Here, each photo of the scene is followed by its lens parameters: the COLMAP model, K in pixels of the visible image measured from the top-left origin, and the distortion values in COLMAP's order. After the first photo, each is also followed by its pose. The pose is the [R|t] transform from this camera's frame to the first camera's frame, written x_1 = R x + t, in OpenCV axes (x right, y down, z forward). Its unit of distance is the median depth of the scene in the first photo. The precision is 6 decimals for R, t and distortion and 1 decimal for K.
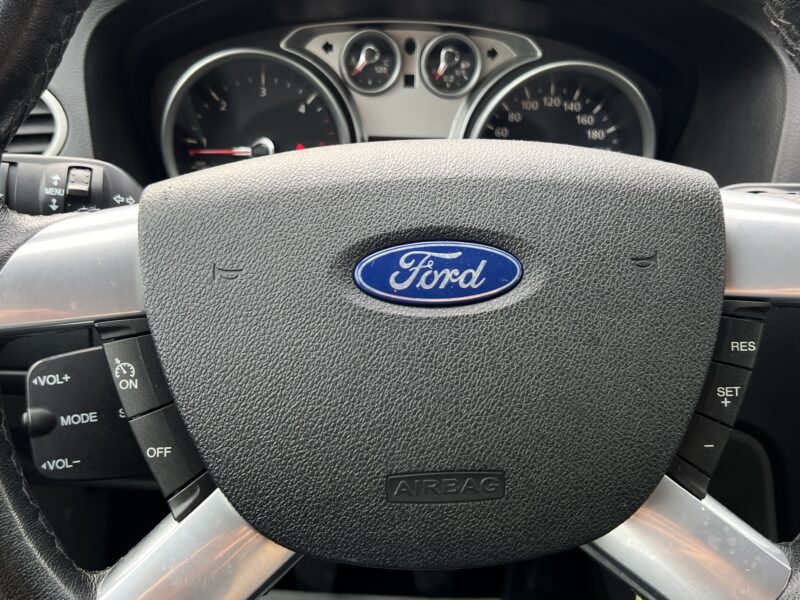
lens RADIAL K [[881.8, 0, 424.1], [0, 881.8, 300.6], [0, 0, 1]] dist [-0.010607, -0.033395]
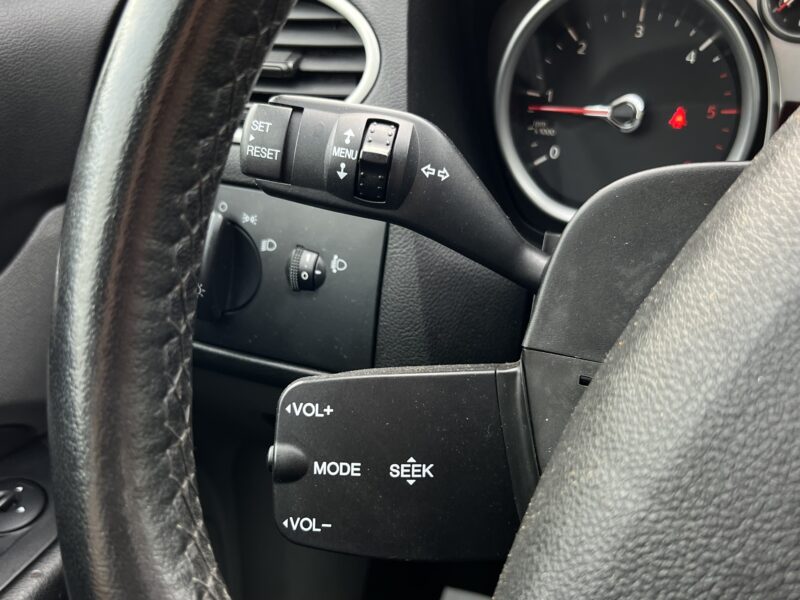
lens RADIAL K [[854.3, 0, 400.0], [0, 854.3, 295.8], [0, 0, 1]] dist [0.179610, -0.557168]
pose [[0.923754, 0.143124, -0.355237, -0.111079], [-0.126591, 0.989518, 0.069490, -0.062293], [0.361459, -0.019222, 0.932190, 0.355082]]
